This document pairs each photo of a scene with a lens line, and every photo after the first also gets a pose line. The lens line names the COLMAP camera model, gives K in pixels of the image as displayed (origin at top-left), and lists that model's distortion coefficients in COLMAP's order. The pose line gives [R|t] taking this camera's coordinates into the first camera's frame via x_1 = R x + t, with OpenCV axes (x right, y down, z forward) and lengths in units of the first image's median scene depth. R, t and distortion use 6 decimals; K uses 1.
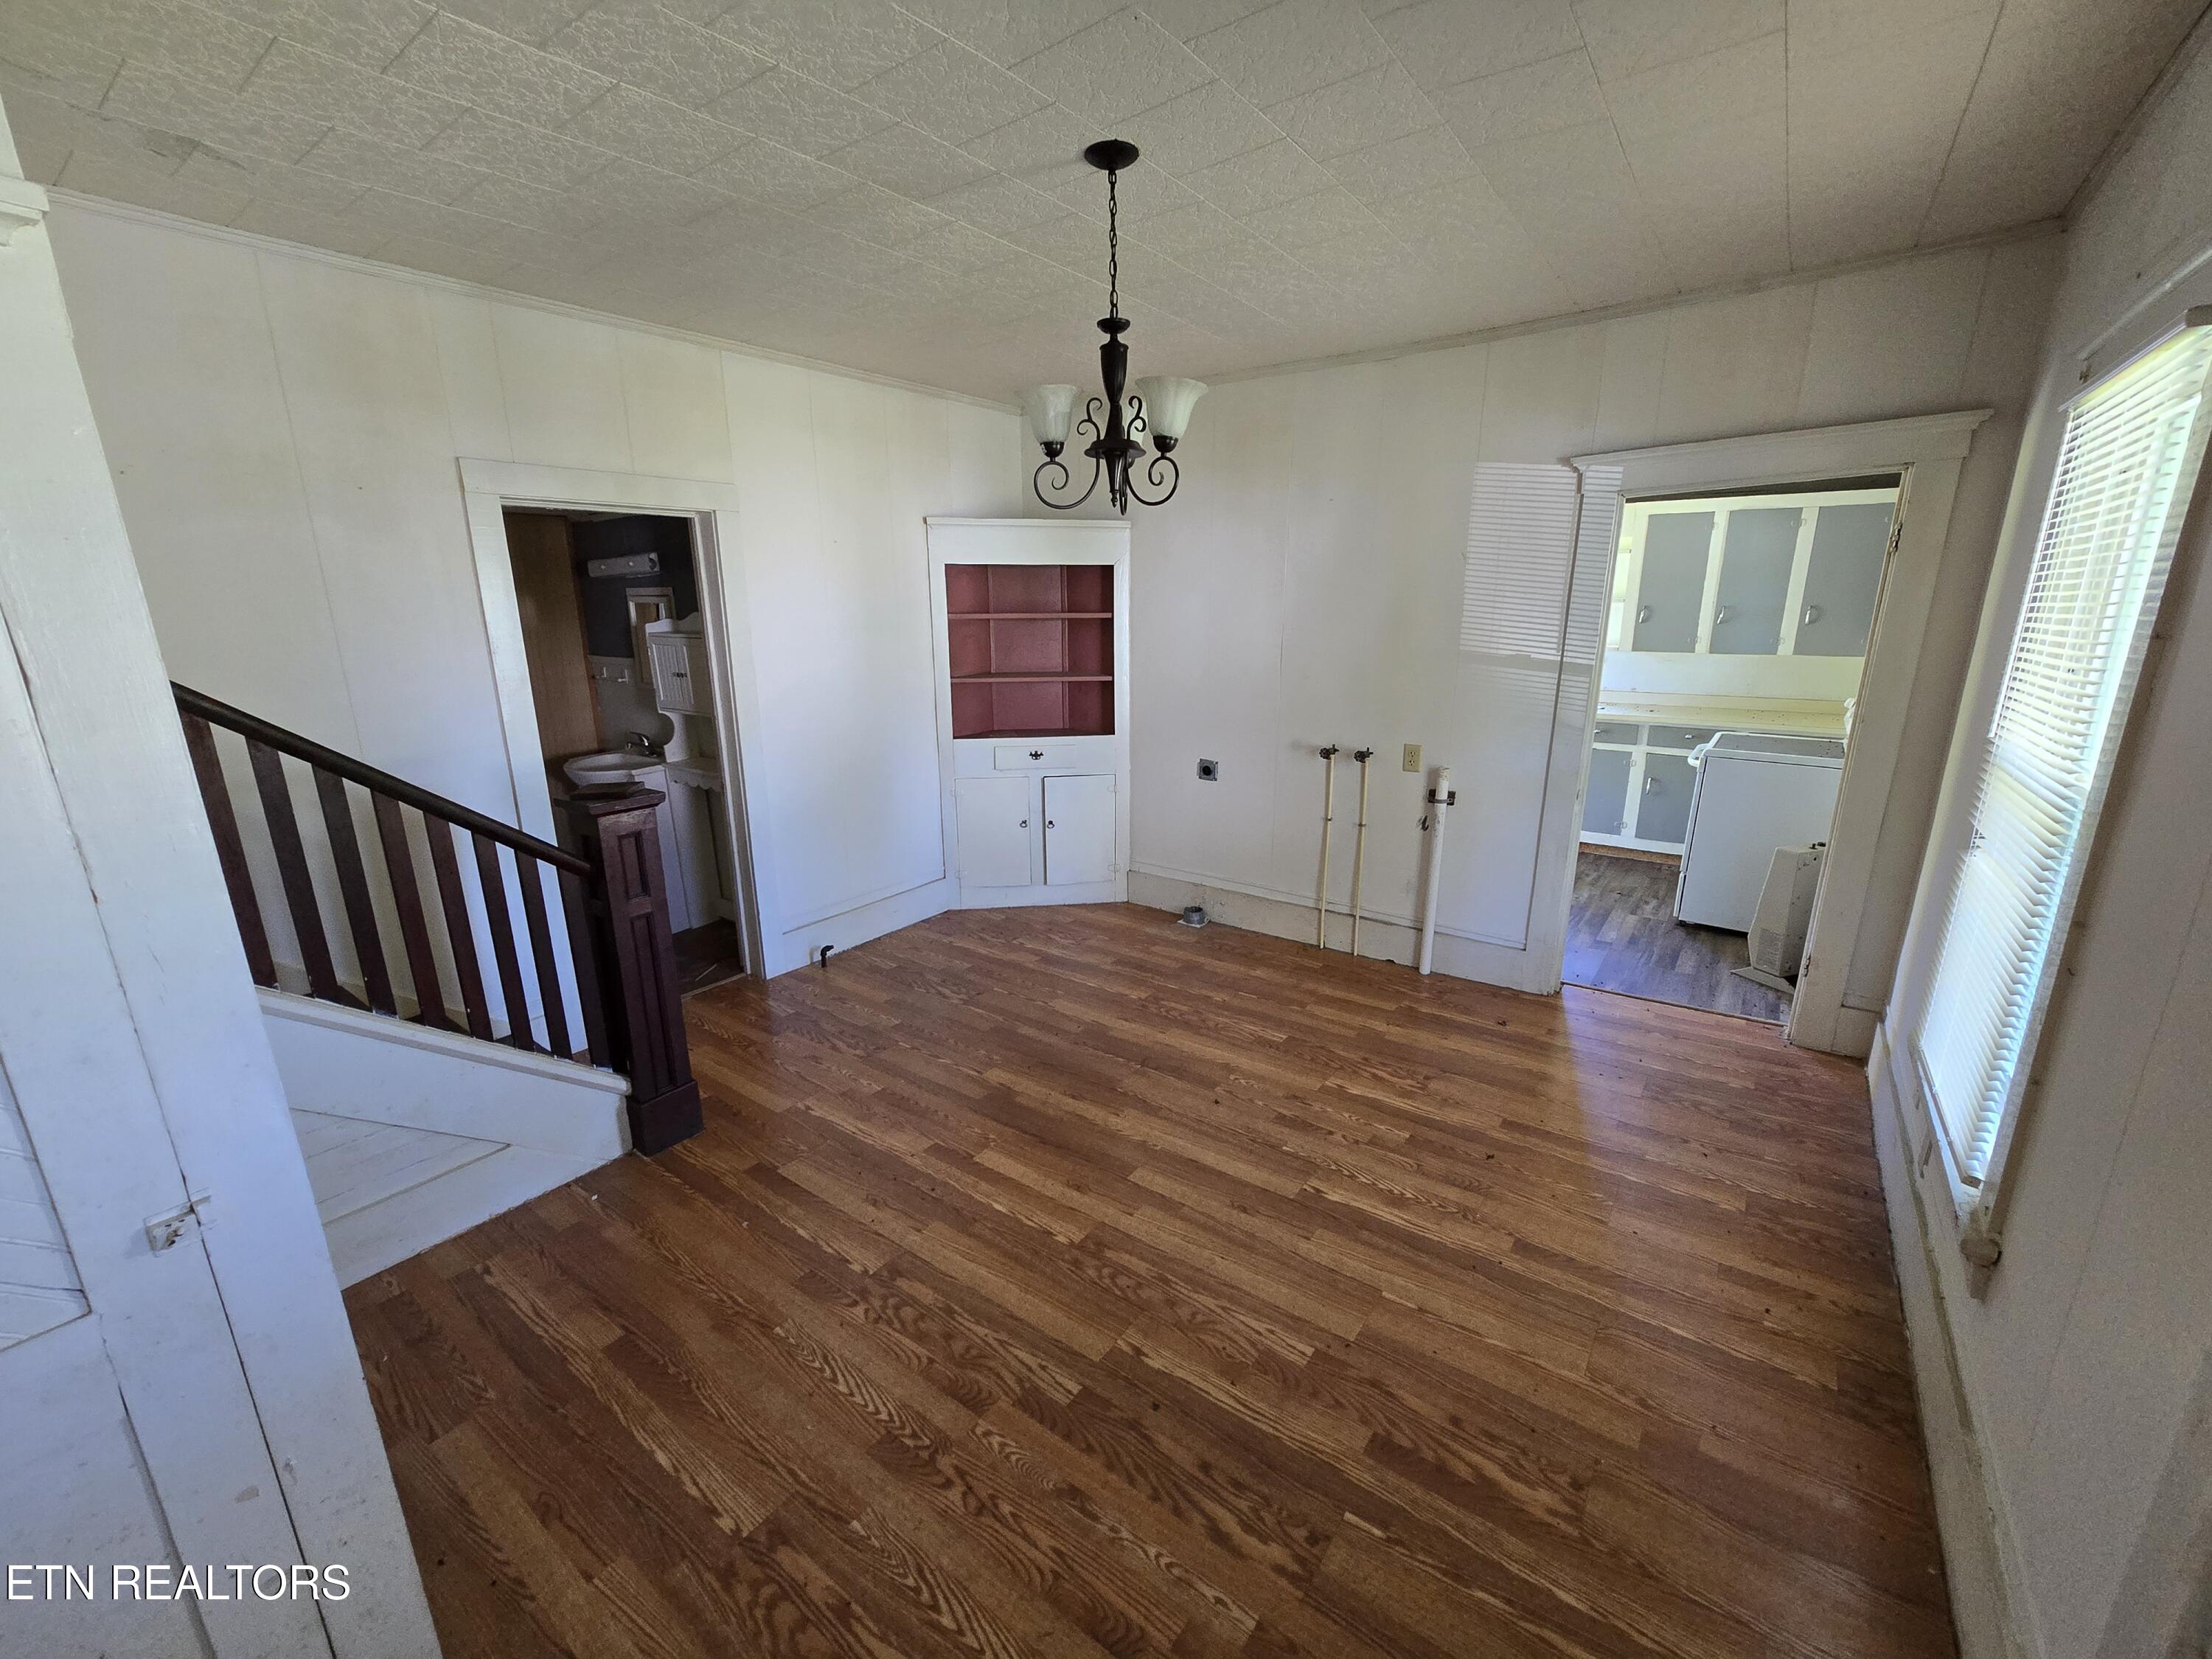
lens RADIAL K [[903.1, 0, 1104.4], [0, 903.1, 832.4], [0, 0, 1]] dist [0.000700, -0.000179]
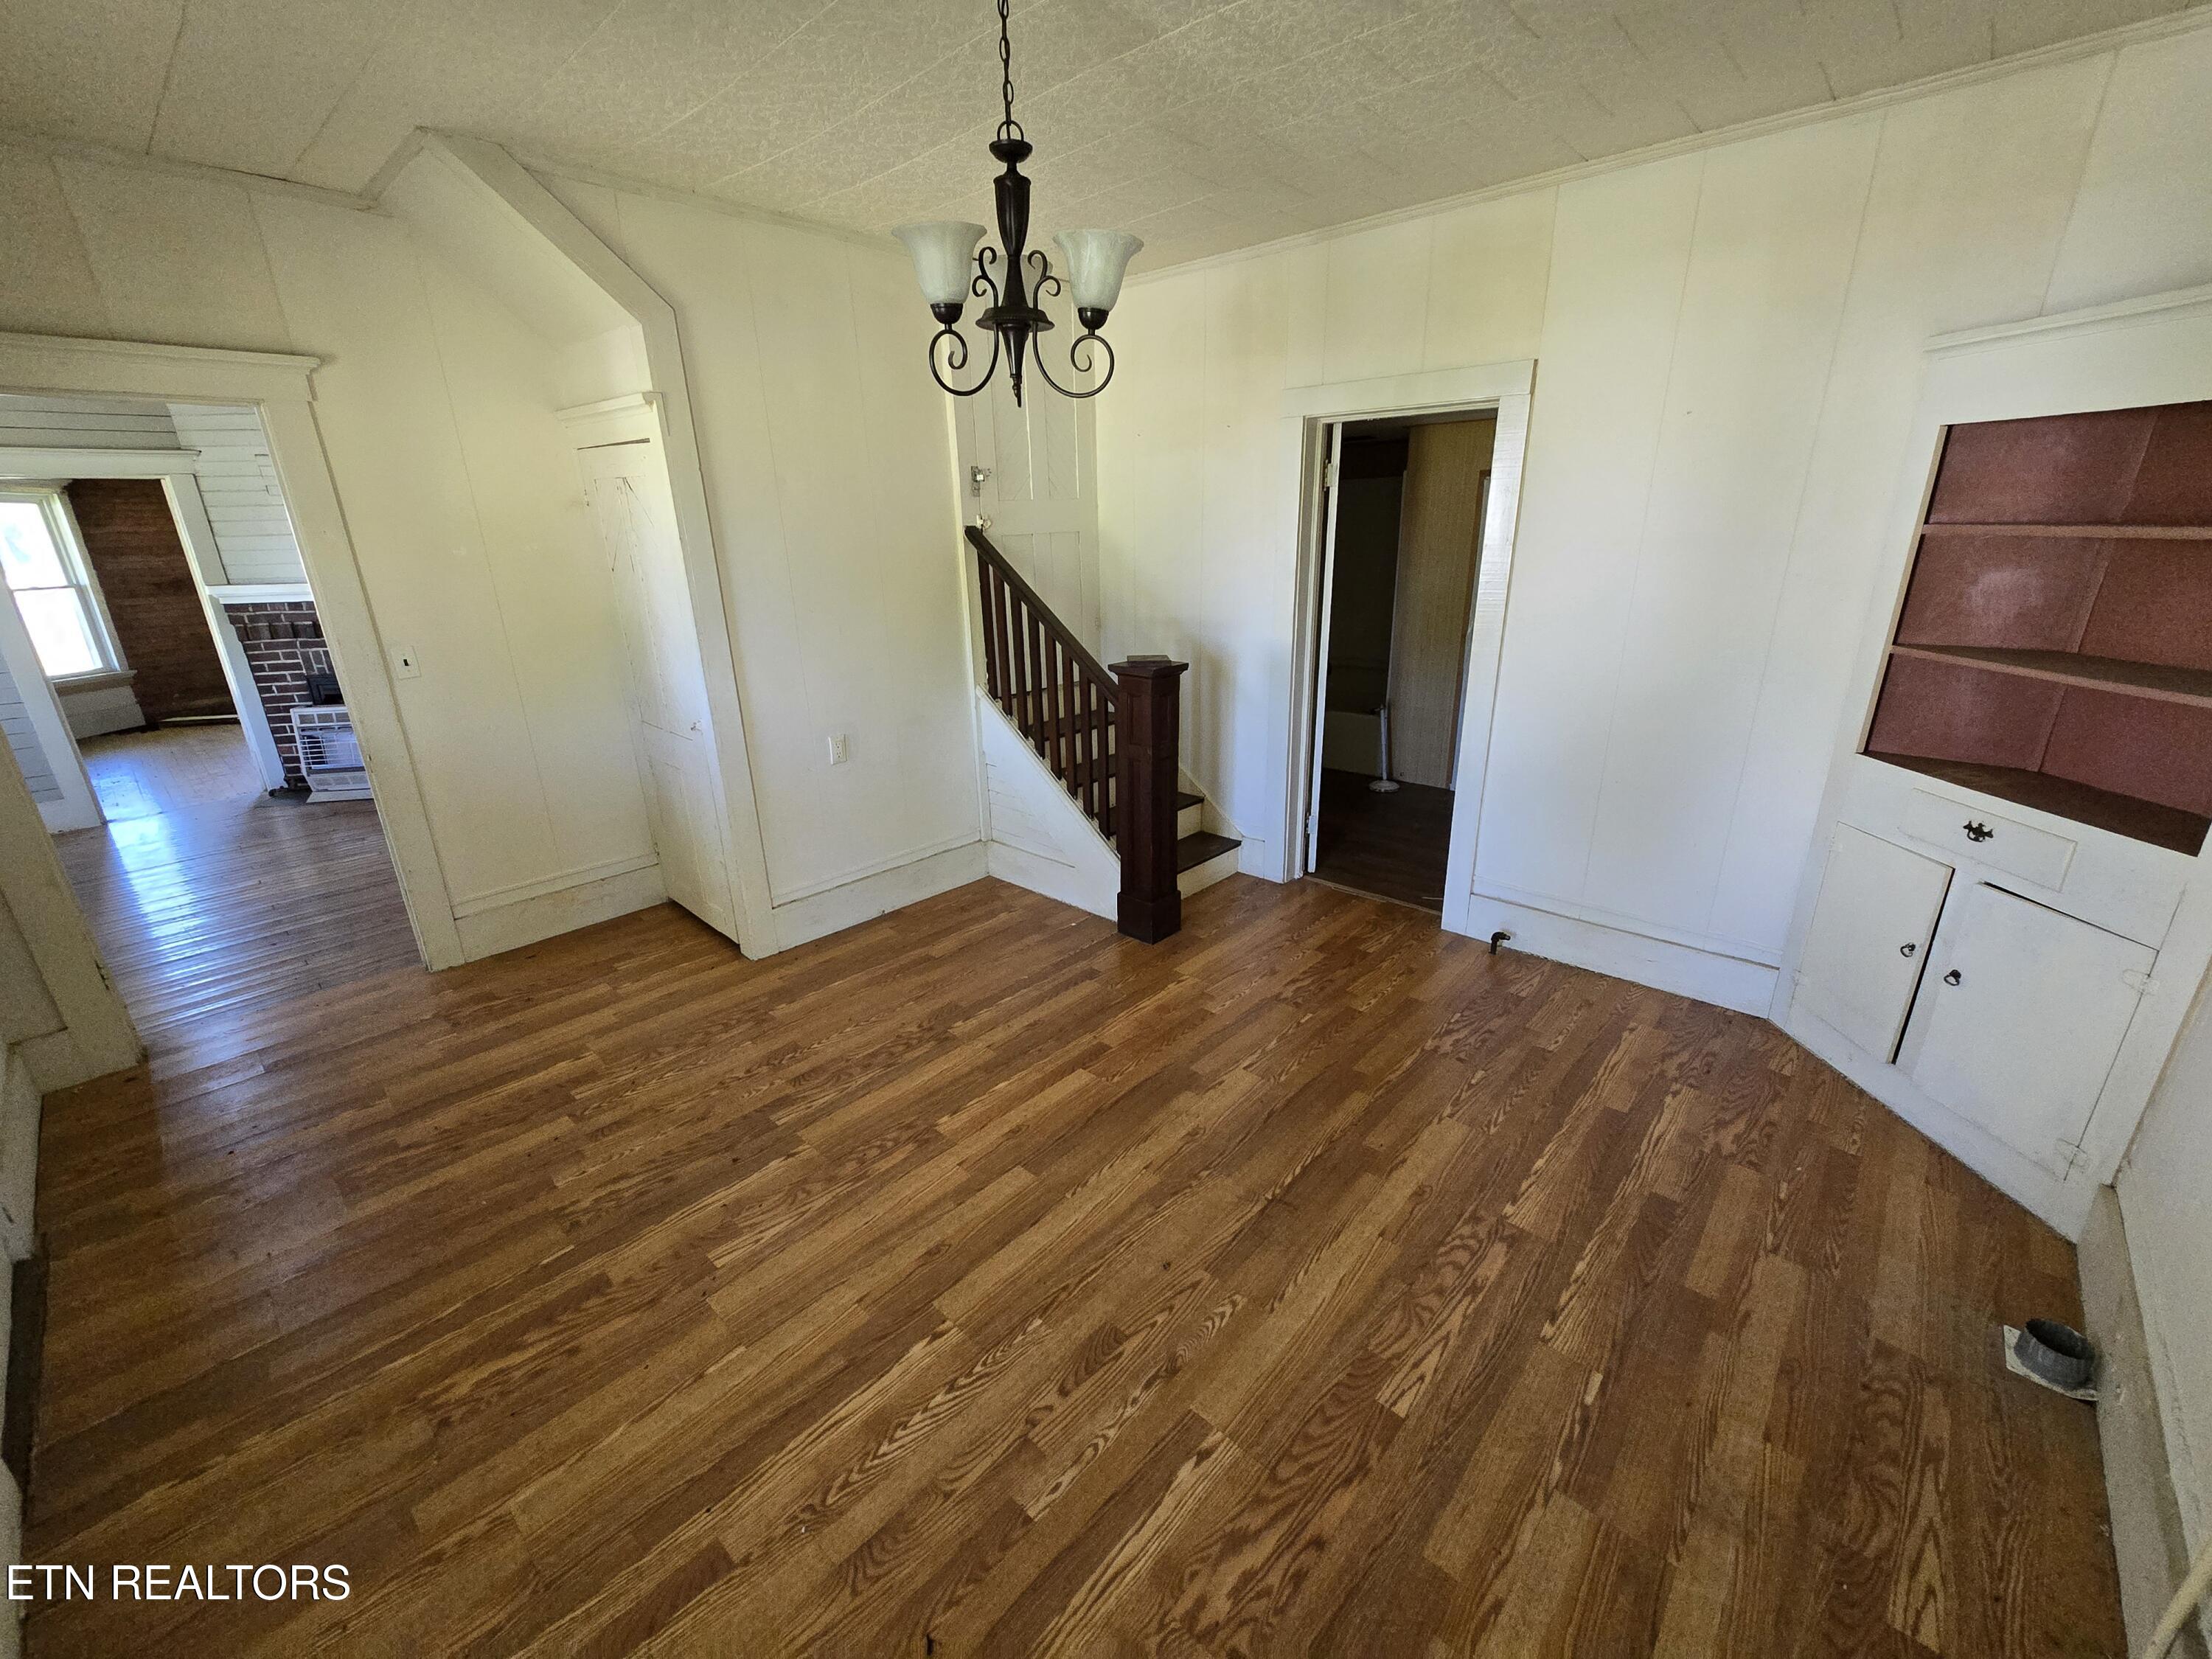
lens RADIAL K [[903.1, 0, 1101.5], [0, 903.1, 836.4], [0, 0, 1]] dist [0.000700, -0.000179]
pose [[-0.102805, 0.344460, -0.933155, 0.800486], [-0.229757, 0.904534, 0.359207, -0.282828], [0.967803, 0.251327, -0.013849, 1.071014]]
